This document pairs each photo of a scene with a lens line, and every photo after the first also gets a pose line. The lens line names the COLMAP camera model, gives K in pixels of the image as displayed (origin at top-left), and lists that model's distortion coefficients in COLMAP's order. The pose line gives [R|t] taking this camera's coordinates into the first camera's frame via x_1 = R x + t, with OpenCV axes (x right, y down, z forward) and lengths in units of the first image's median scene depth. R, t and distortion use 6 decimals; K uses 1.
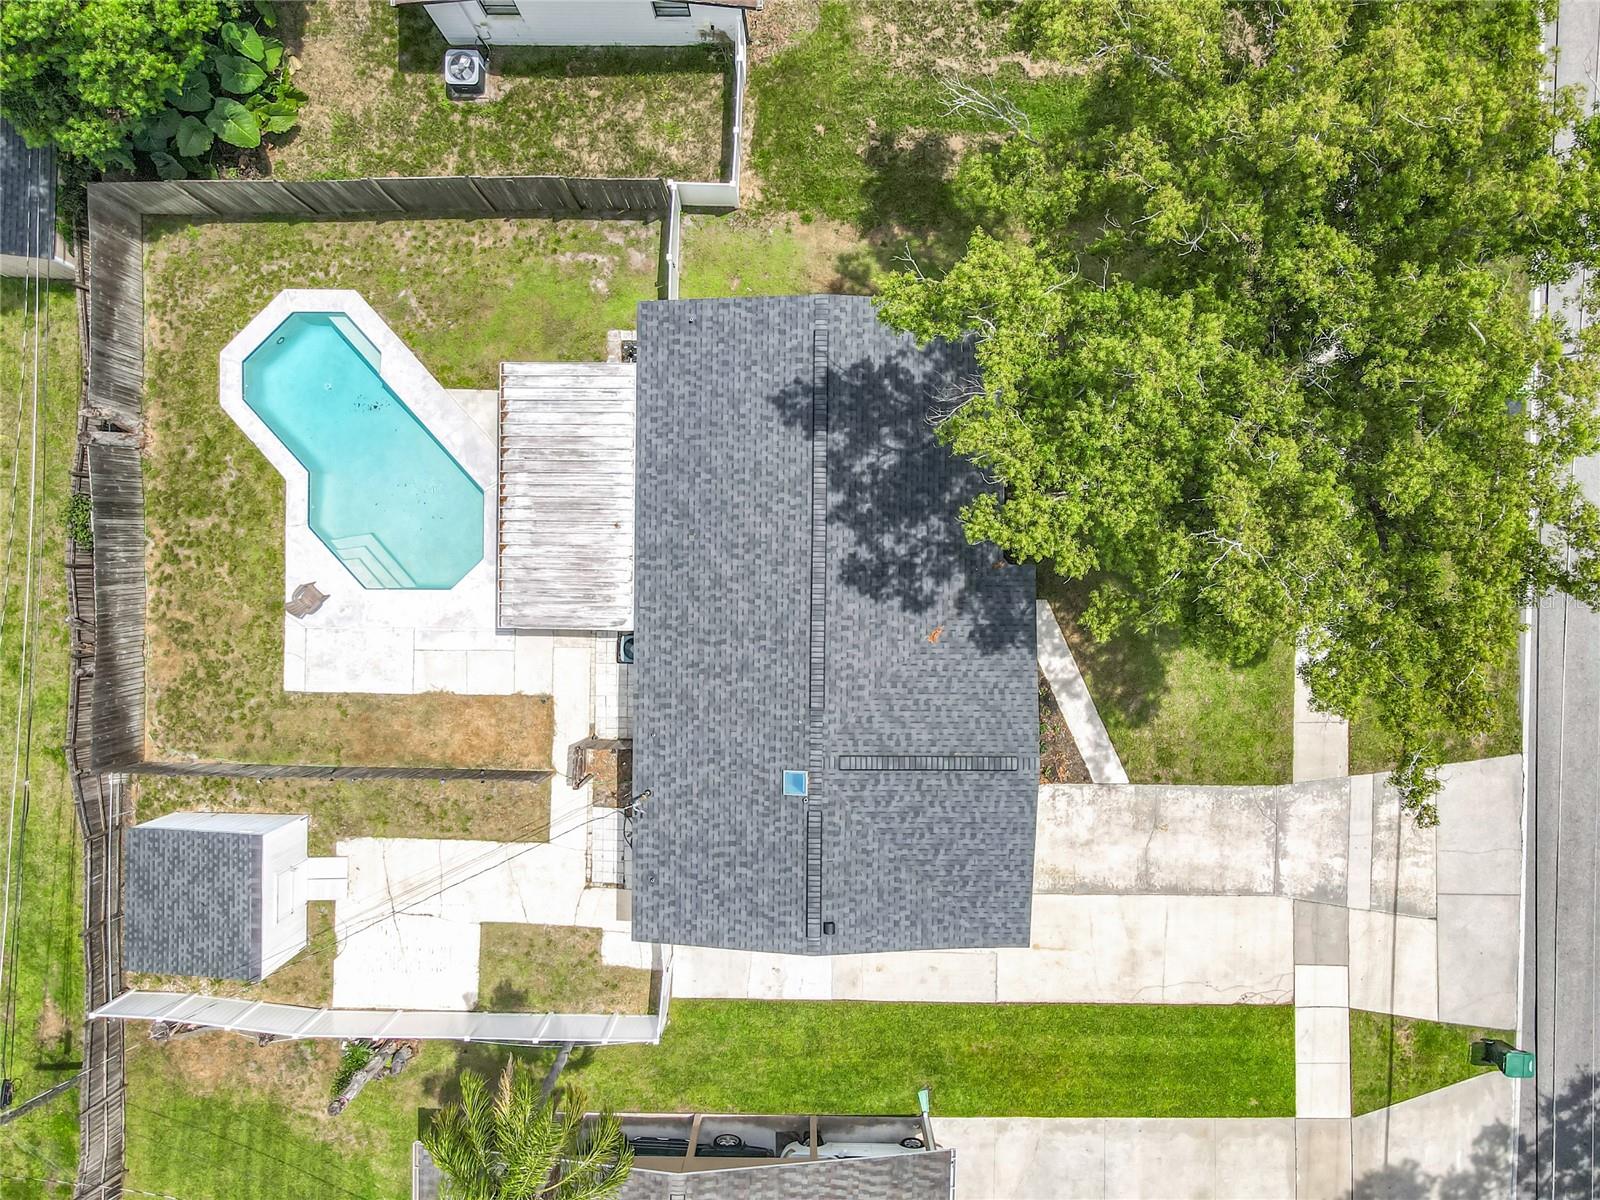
lens RADIAL K [[1168.0, 0, 789.9], [0, 1168.0, 603.9], [0, 0, 1]] dist [-0.006156, 0.038834]
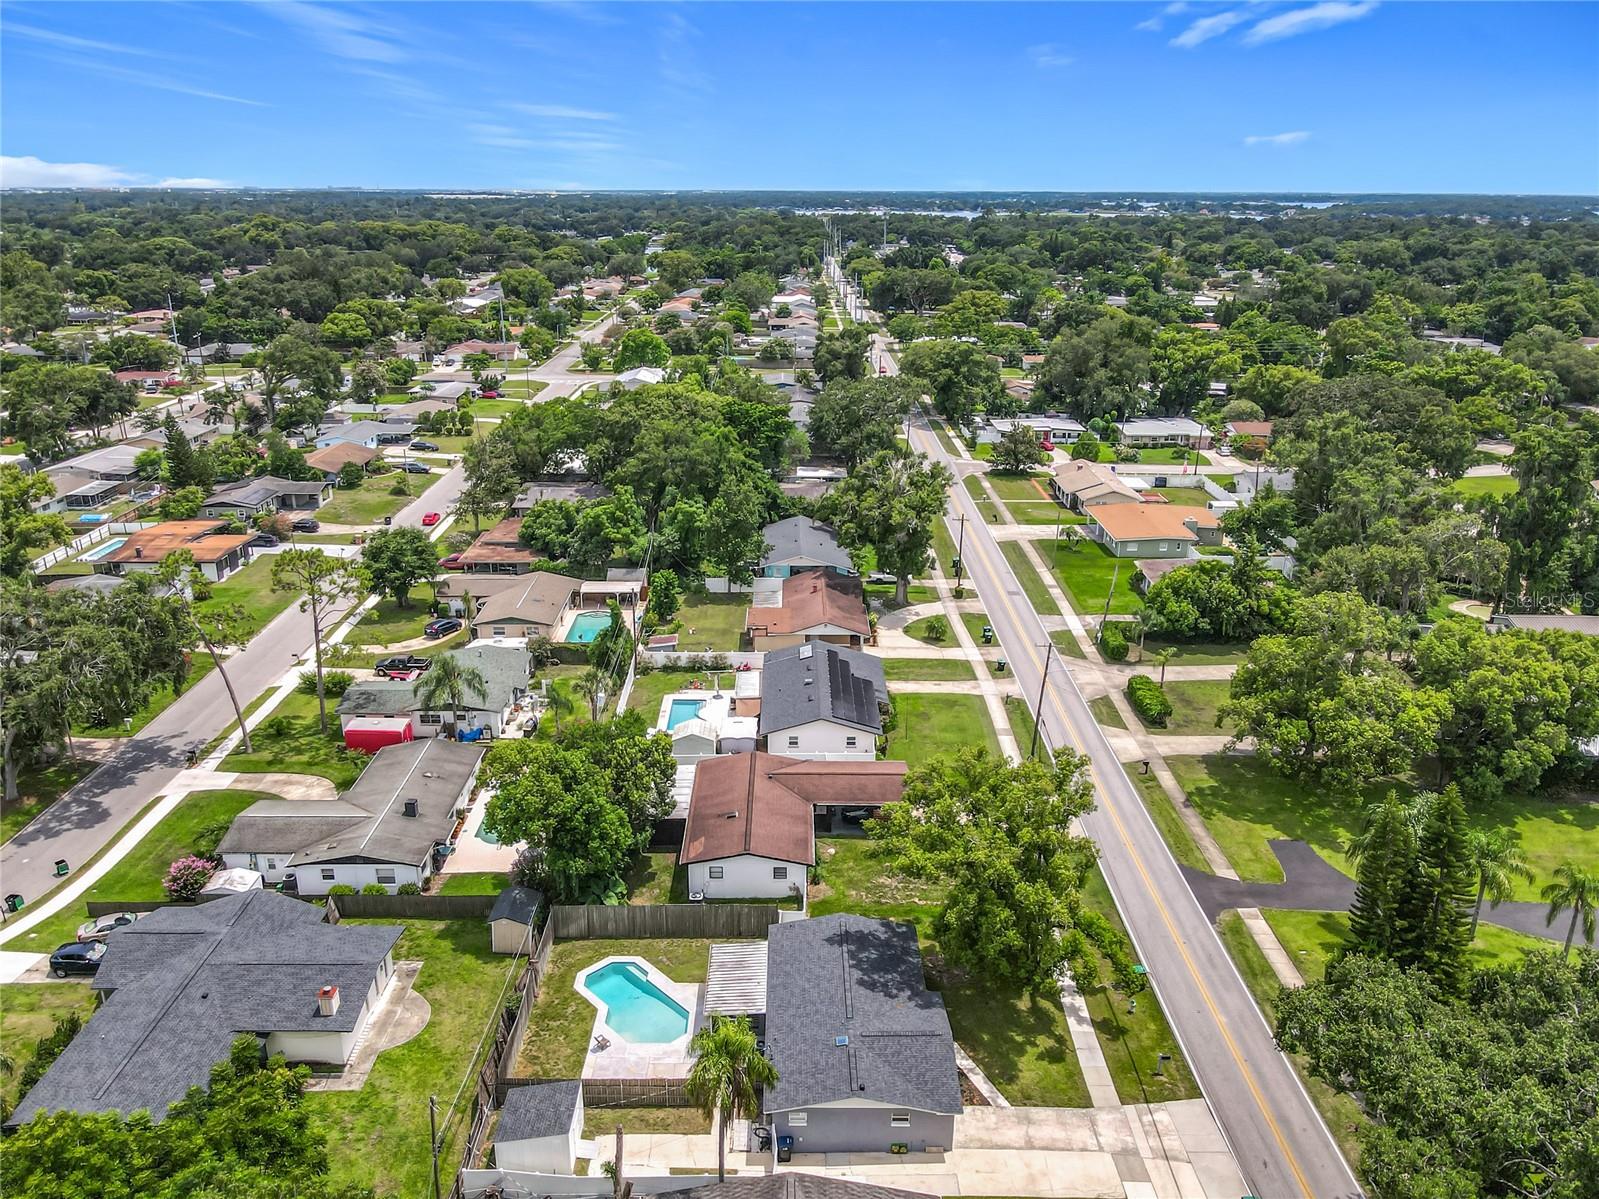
lens RADIAL K [[1178.1, 0, 801.5], [0, 1178.1, 615.0], [0, 0, 1]] dist [-0.020732, 0.034892]
pose [[0.999485, 0.016267, 0.027646, -0.127657], [0.021113, 0.315221, -0.948783, 1.750039], [-0.024148, 0.948879, 0.314716, -0.390217]]
